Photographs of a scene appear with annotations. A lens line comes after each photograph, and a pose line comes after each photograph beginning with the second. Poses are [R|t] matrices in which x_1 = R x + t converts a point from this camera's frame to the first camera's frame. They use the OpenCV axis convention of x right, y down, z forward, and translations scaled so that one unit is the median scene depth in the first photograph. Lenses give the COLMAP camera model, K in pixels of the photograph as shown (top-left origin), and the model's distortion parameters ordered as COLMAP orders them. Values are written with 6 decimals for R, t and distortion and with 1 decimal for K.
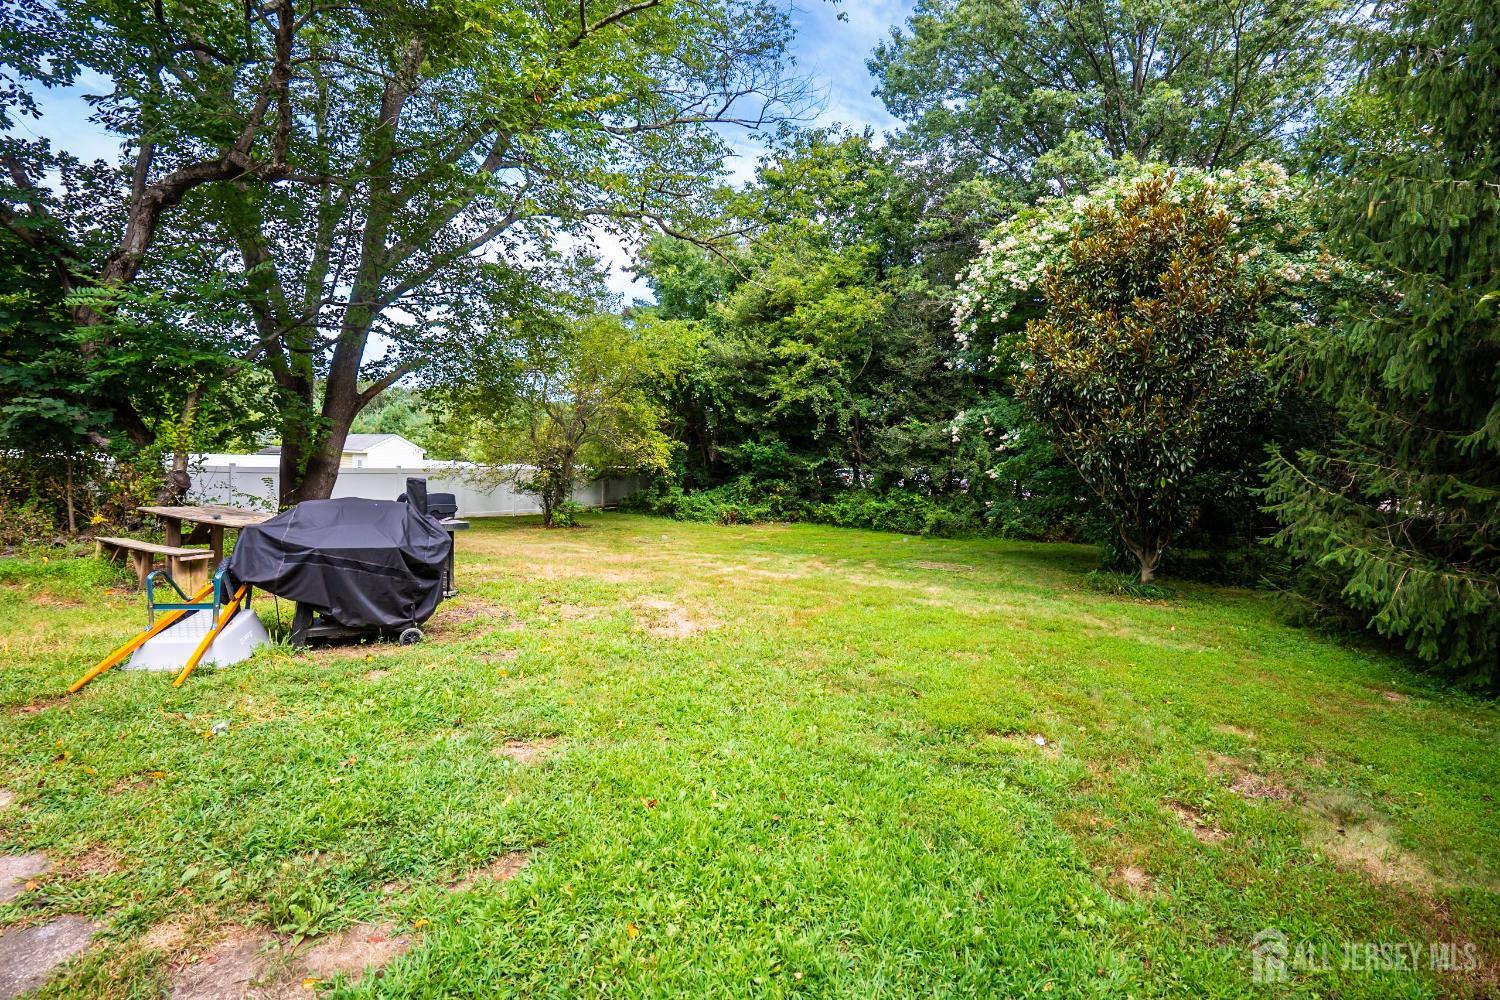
lens RADIAL K [[688.3, 0, 747.4], [0, 688.3, 498.1], [0, 0, 1]] dist [-0.066964, 0.030239]
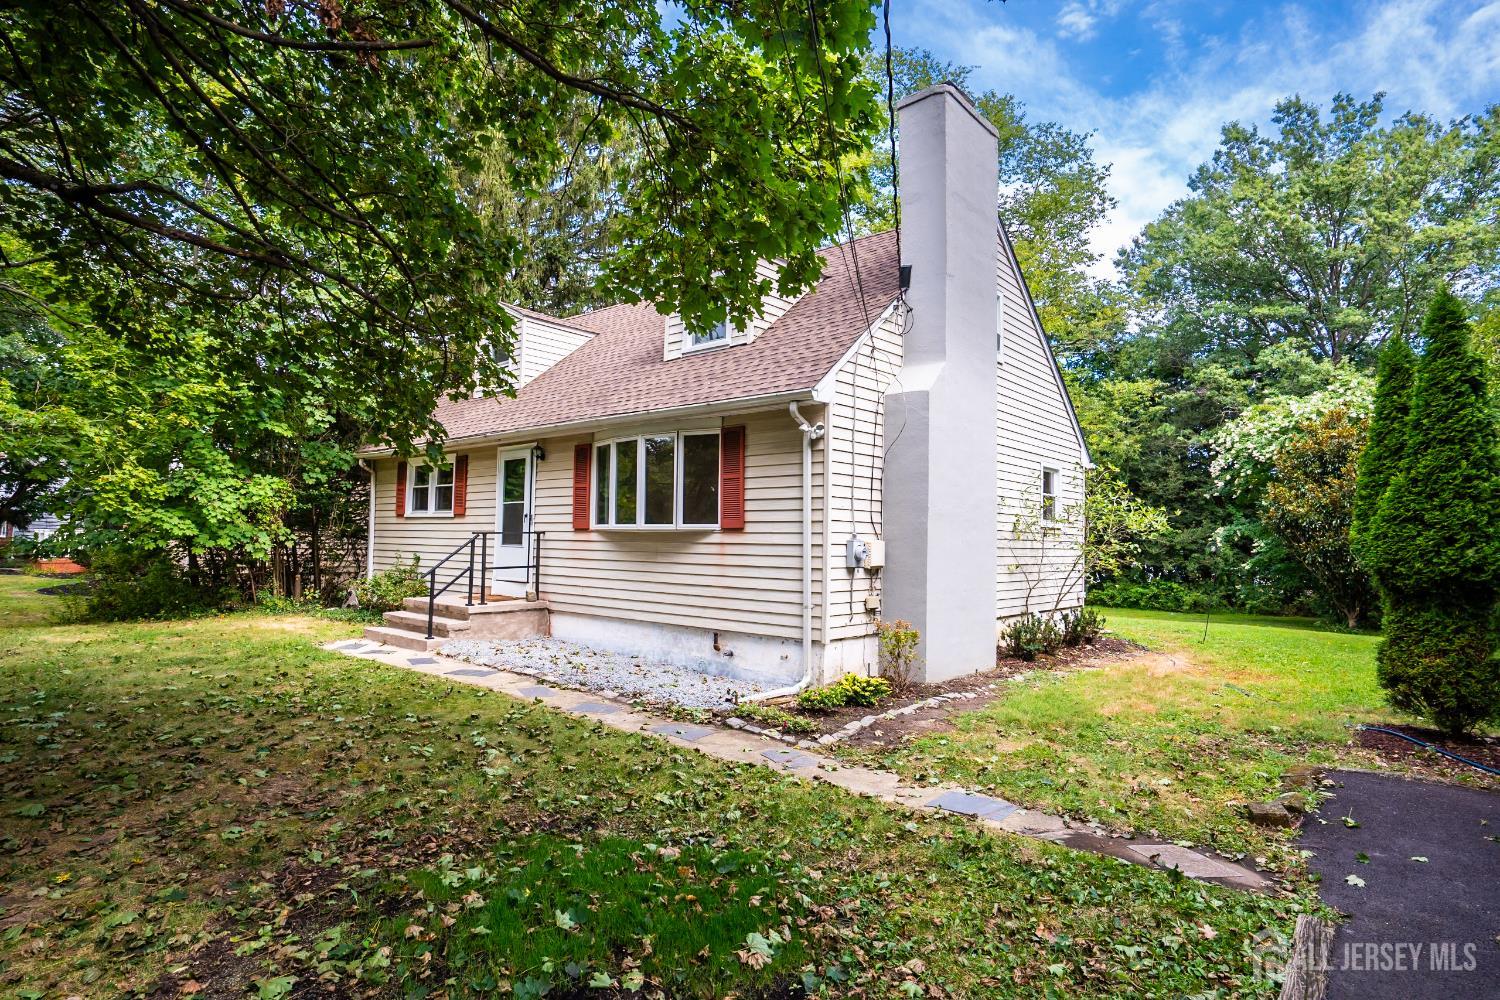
lens RADIAL K [[787.0, 0, 750.0], [0, 787.0, 500.0], [0, 0, 1]] dist [-0.013854, -0.000049]
pose [[0.986516, -0.012061, -0.163223, -0.506886], [-0.008282, 0.992325, -0.123381, 0.047748], [0.163458, 0.123069, 0.978844, -1.051318]]
